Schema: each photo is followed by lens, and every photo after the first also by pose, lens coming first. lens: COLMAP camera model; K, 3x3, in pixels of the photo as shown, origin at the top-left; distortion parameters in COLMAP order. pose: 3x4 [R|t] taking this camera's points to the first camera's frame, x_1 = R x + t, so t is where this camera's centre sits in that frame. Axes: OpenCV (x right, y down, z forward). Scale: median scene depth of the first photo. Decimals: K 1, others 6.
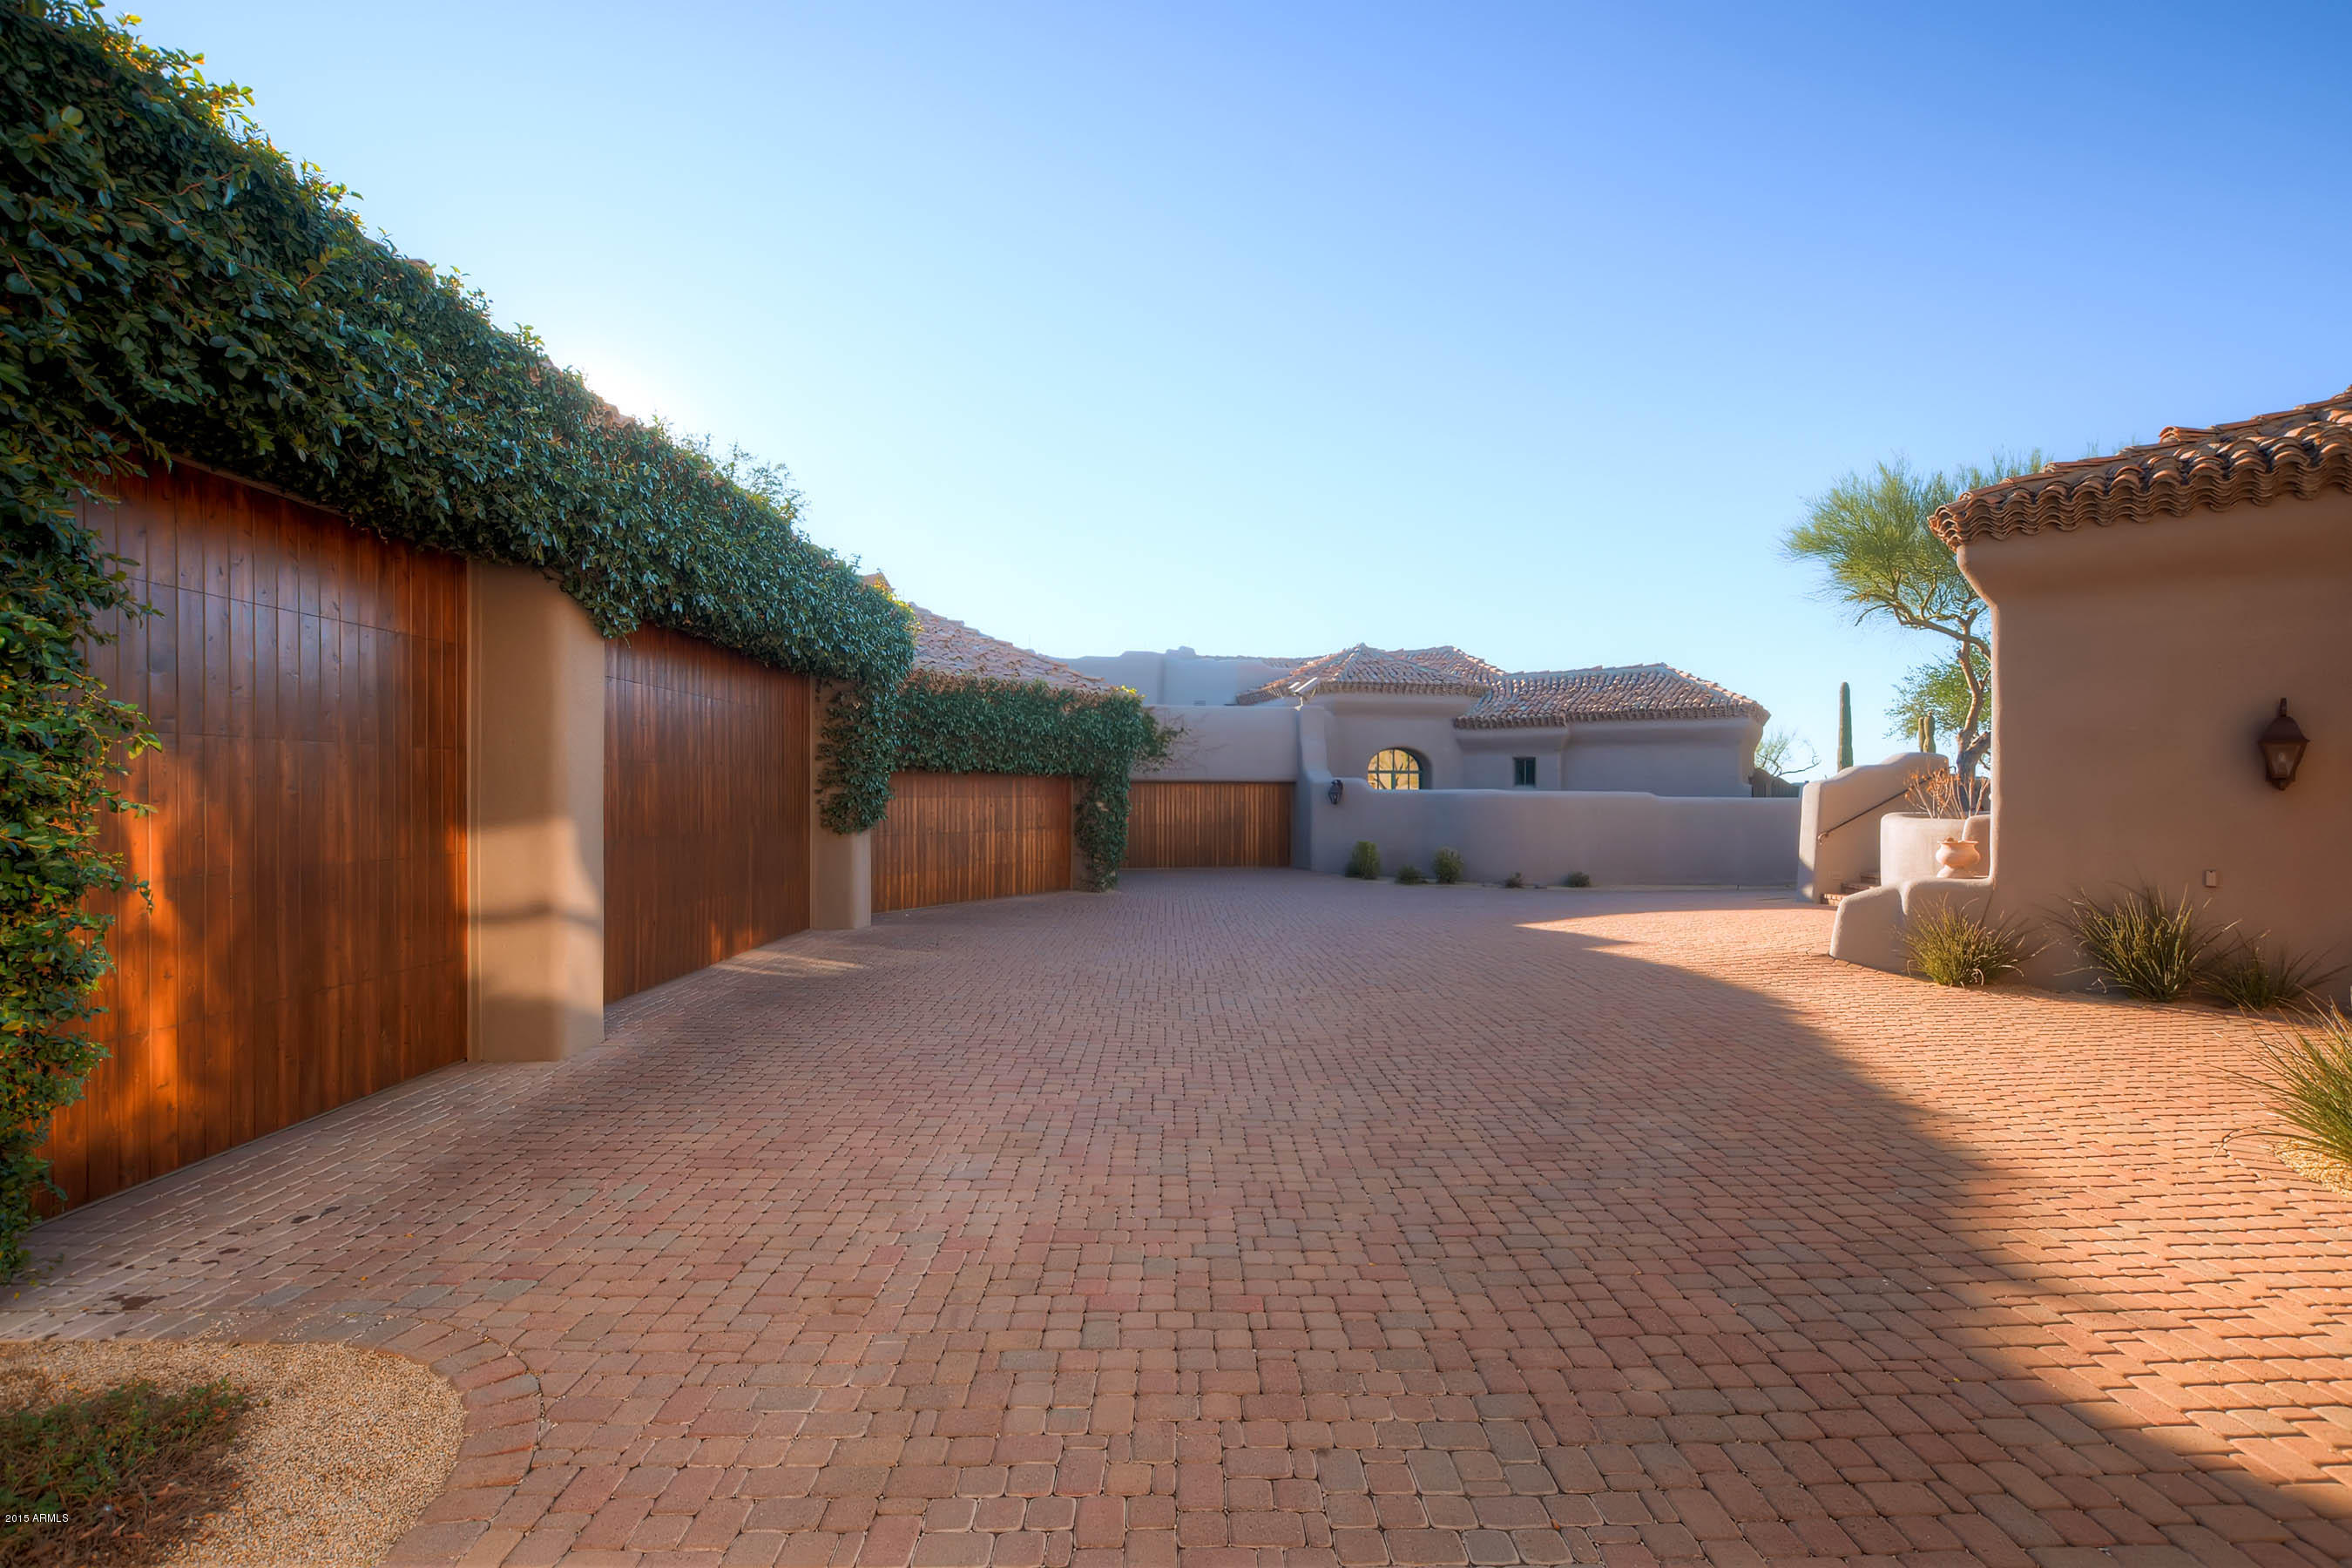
lens RADIAL K [[1038.5, 0, 1176.0], [0, 1038.5, 784.0], [0, 0, 1]] dist [0.001220, -0.000562]
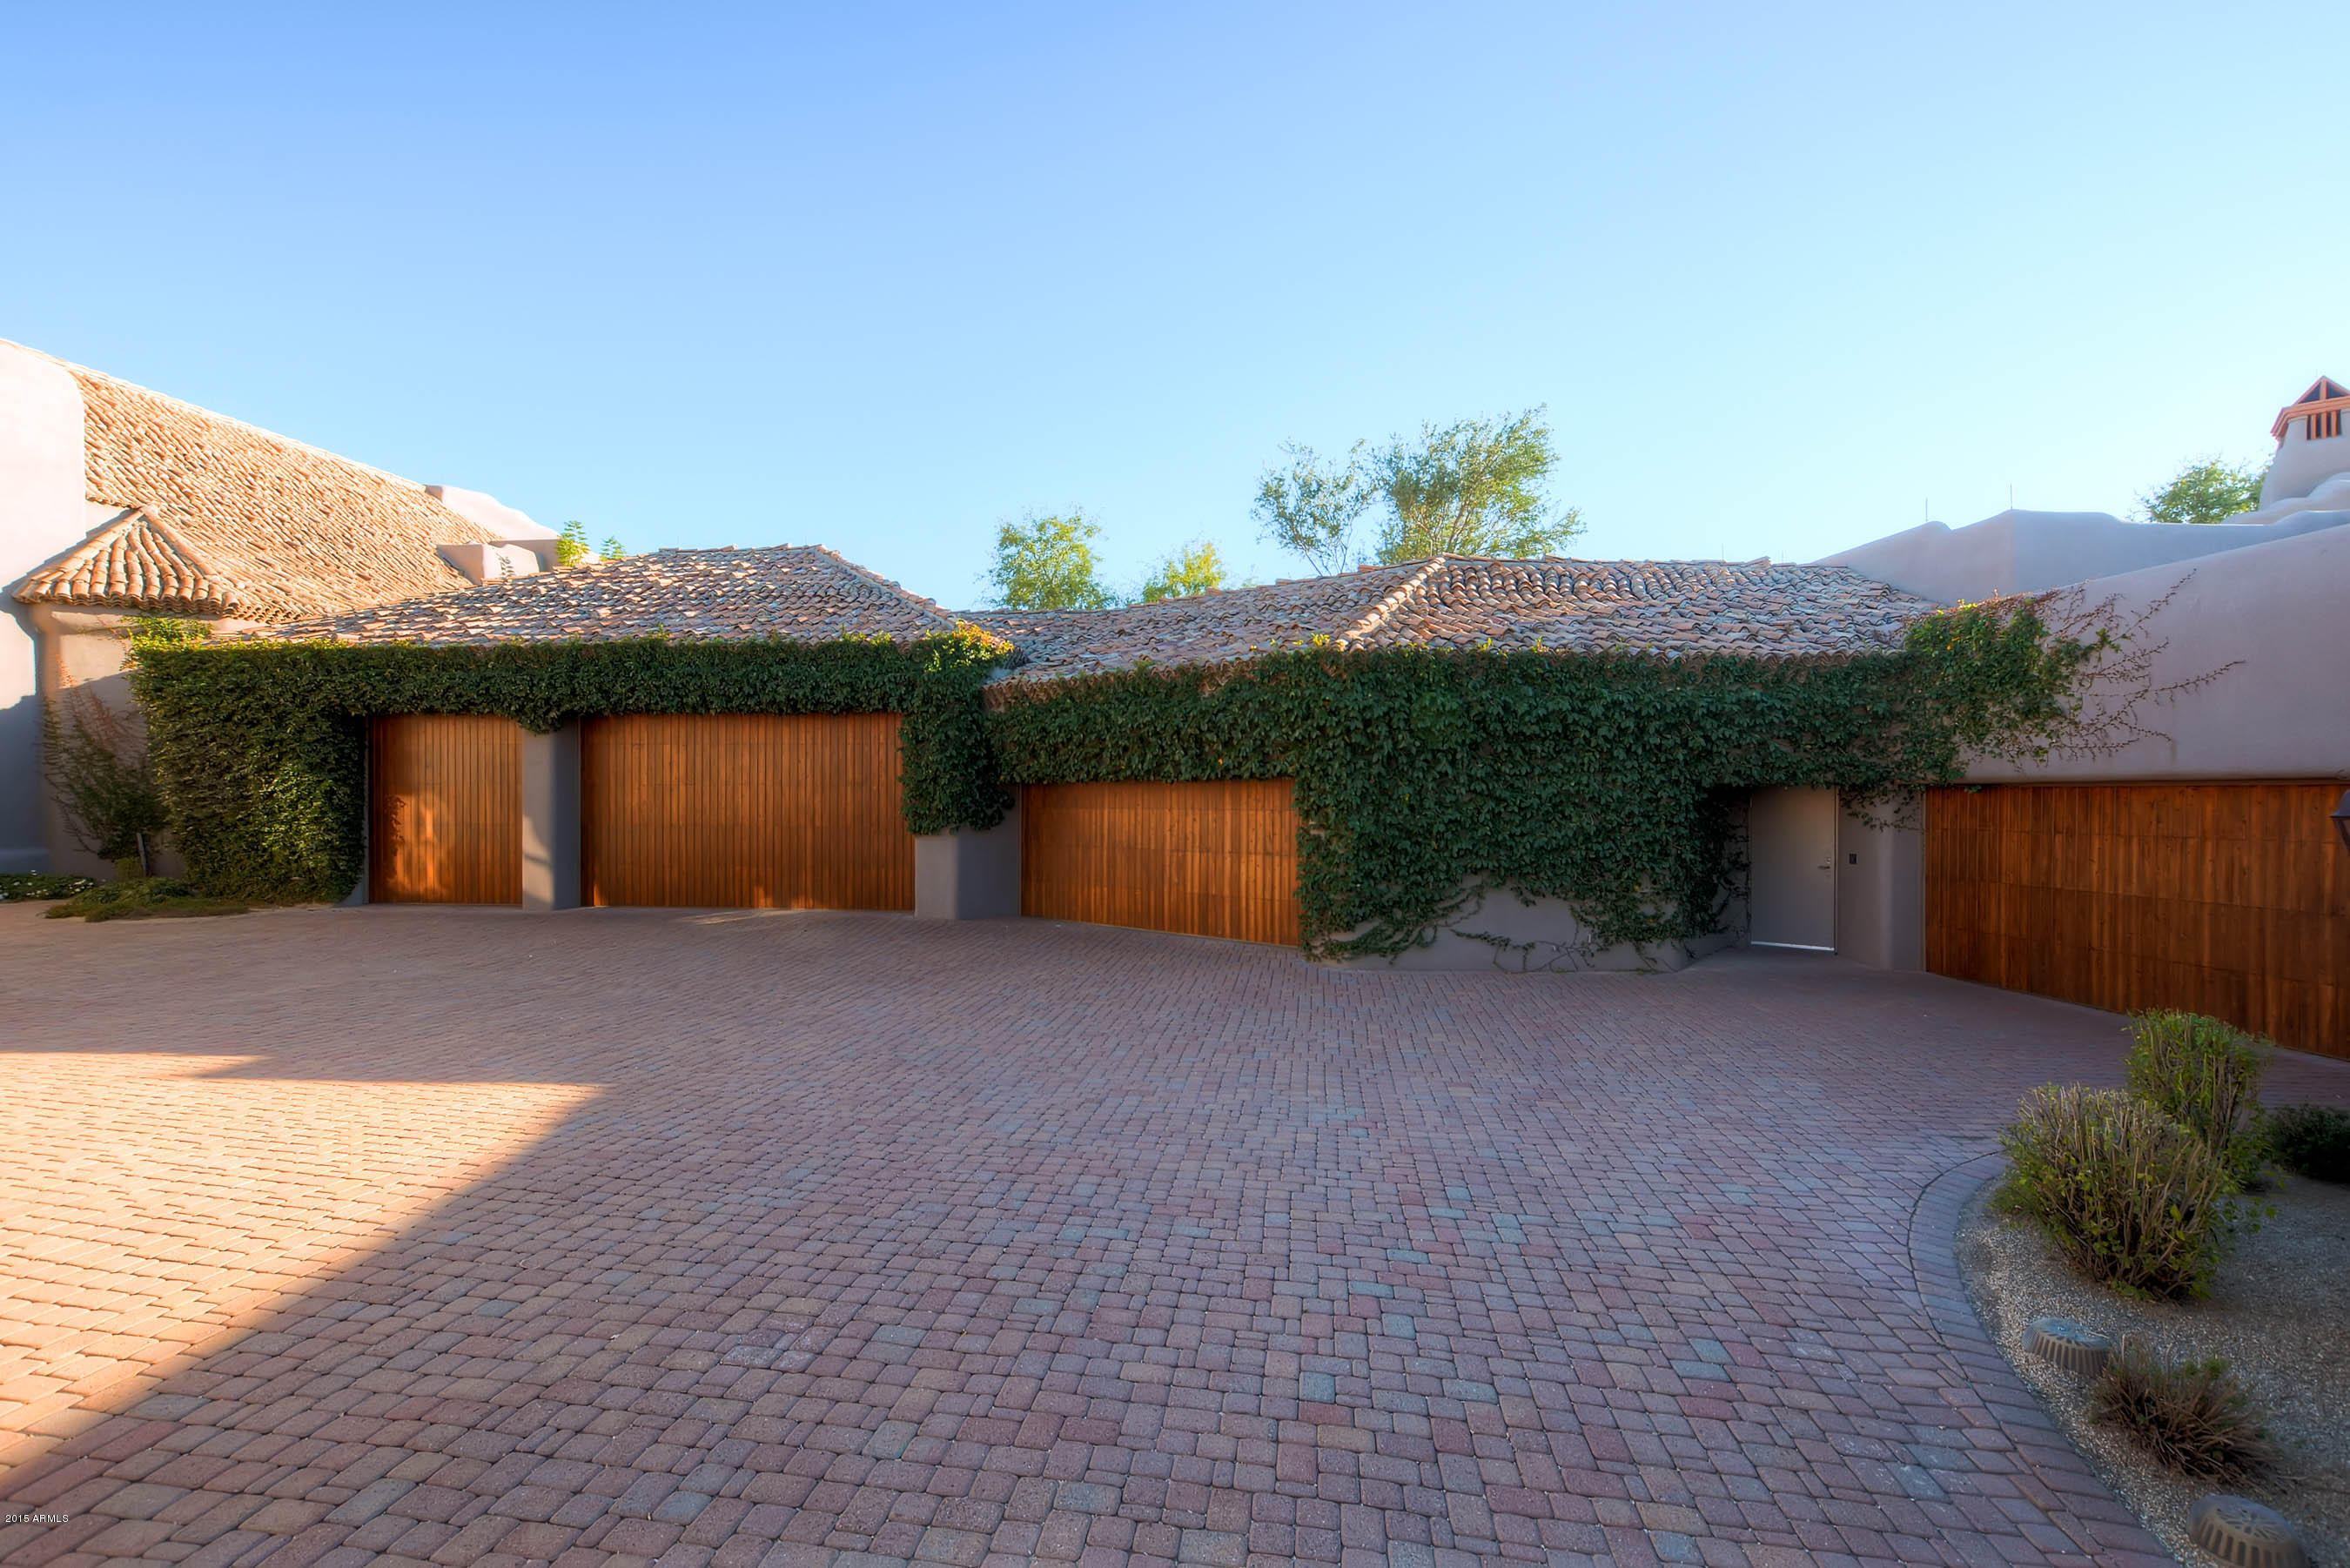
lens RADIAL K [[1037.5, 0, 1175.0], [0, 1037.5, 784.0], [0, 0, 1]] dist [0.001220, -0.000562]
pose [[-0.136879, 0.002287, -0.990585, 0.614324], [0.013927, 0.999903, 0.000384, -0.008288], [0.990490, -0.013743, -0.136897, 1.061953]]
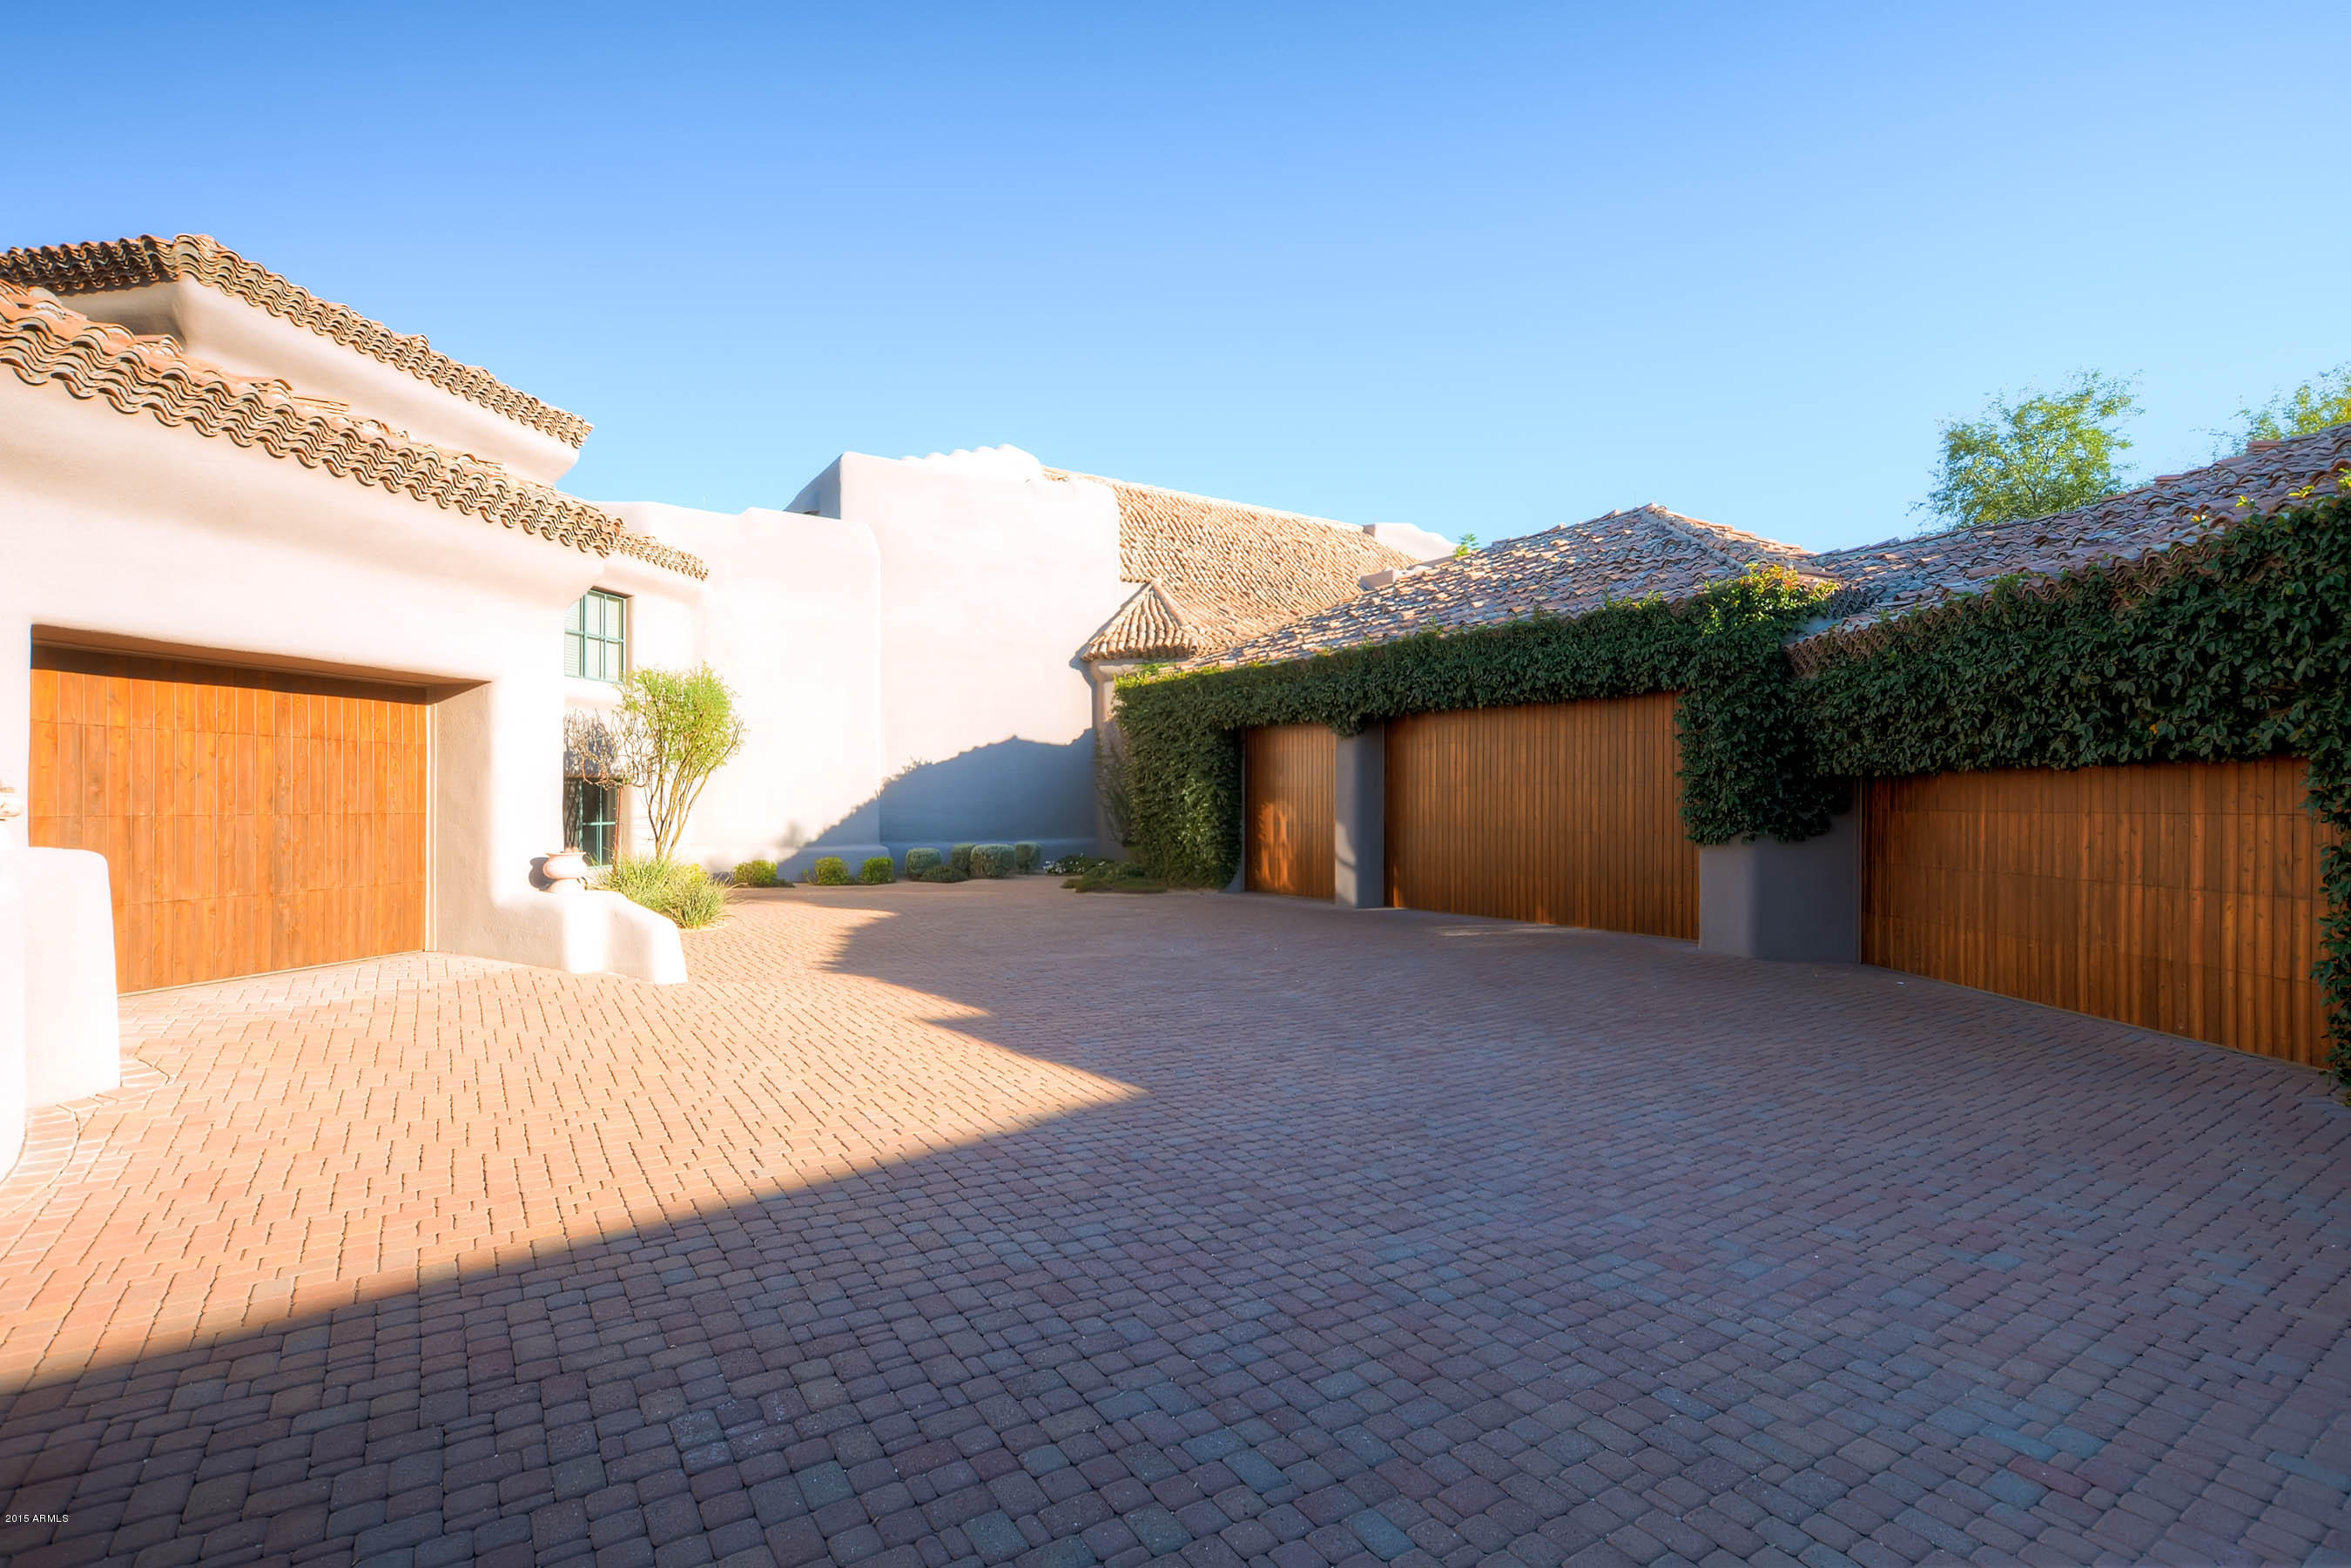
lens RADIAL K [[1108.5, 0, 1175.5], [0, 1108.5, 784.0], [0, 0, 1]] dist [0.019017, -0.015130]
pose [[-0.830324, 0.003311, -0.557271, 0.467461], [0.017630, 0.999638, -0.020328, 0.001054], [0.557002, -0.026704, -0.830082, 1.146209]]
